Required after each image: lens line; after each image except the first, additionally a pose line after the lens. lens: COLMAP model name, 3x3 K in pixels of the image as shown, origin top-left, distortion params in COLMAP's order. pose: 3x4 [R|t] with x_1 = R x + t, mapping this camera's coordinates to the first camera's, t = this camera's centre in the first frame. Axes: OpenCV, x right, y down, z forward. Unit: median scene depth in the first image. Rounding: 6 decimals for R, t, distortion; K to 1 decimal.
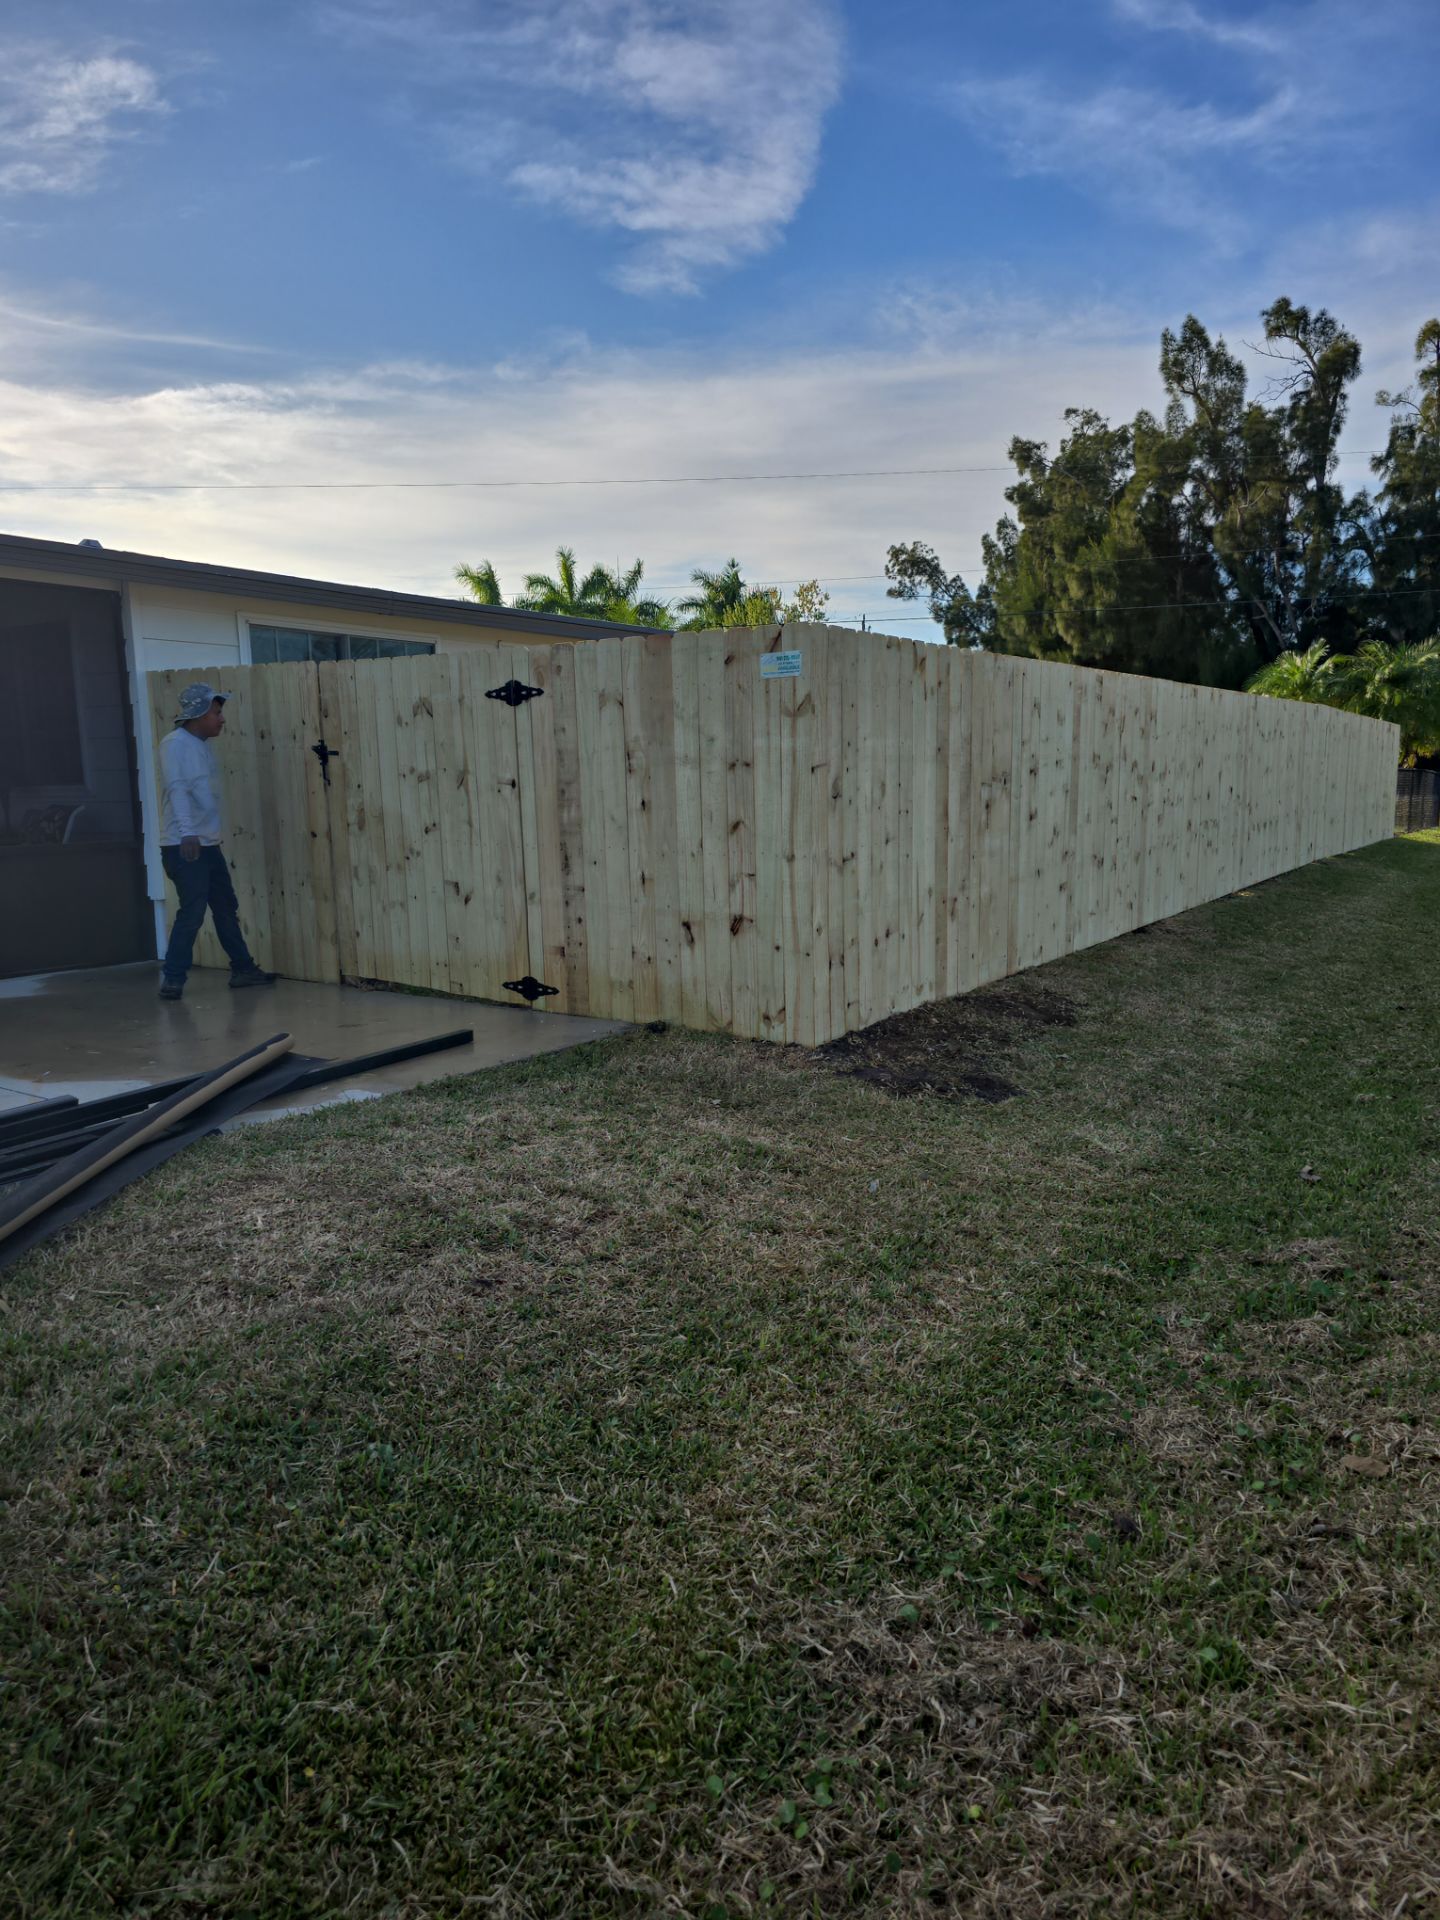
lens RADIAL K [[1271.4, 0, 718.2], [0, 1271.4, 1005.1], [0, 0, 1]] dist [0.065905, -0.055762]
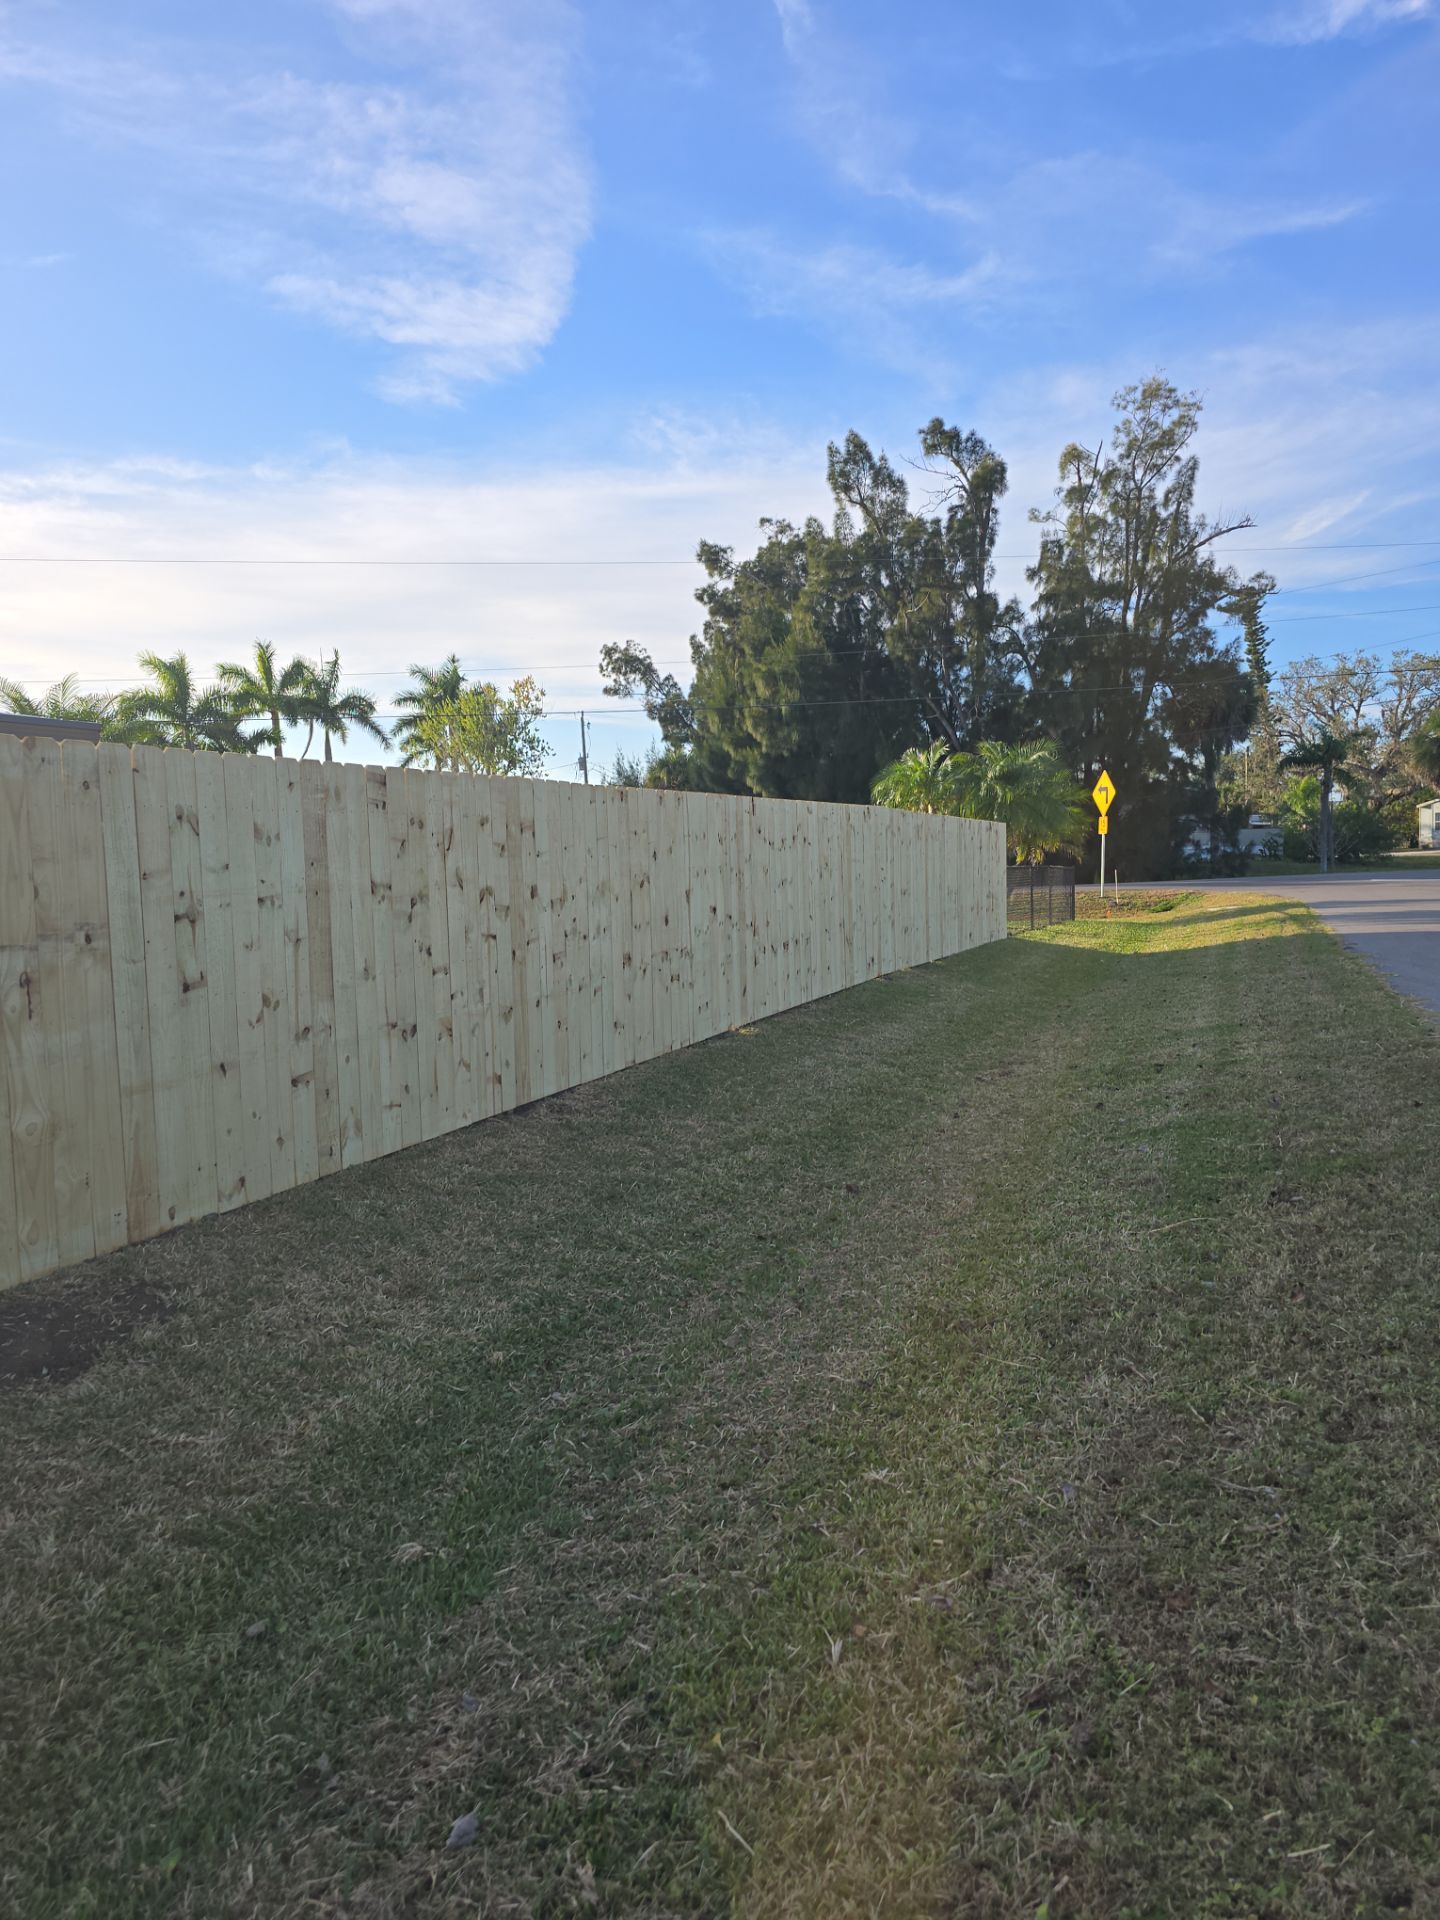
lens RADIAL K [[1271.4, 0, 733.7], [0, 1271.4, 1001.7], [0, 0, 1]] dist [0.065905, -0.055762]
pose [[0.981519, -0.038232, 0.187504, 0.382239], [0.051968, 0.996270, -0.068893, -0.077091], [-0.184171, 0.077364, 0.979845, 0.297182]]
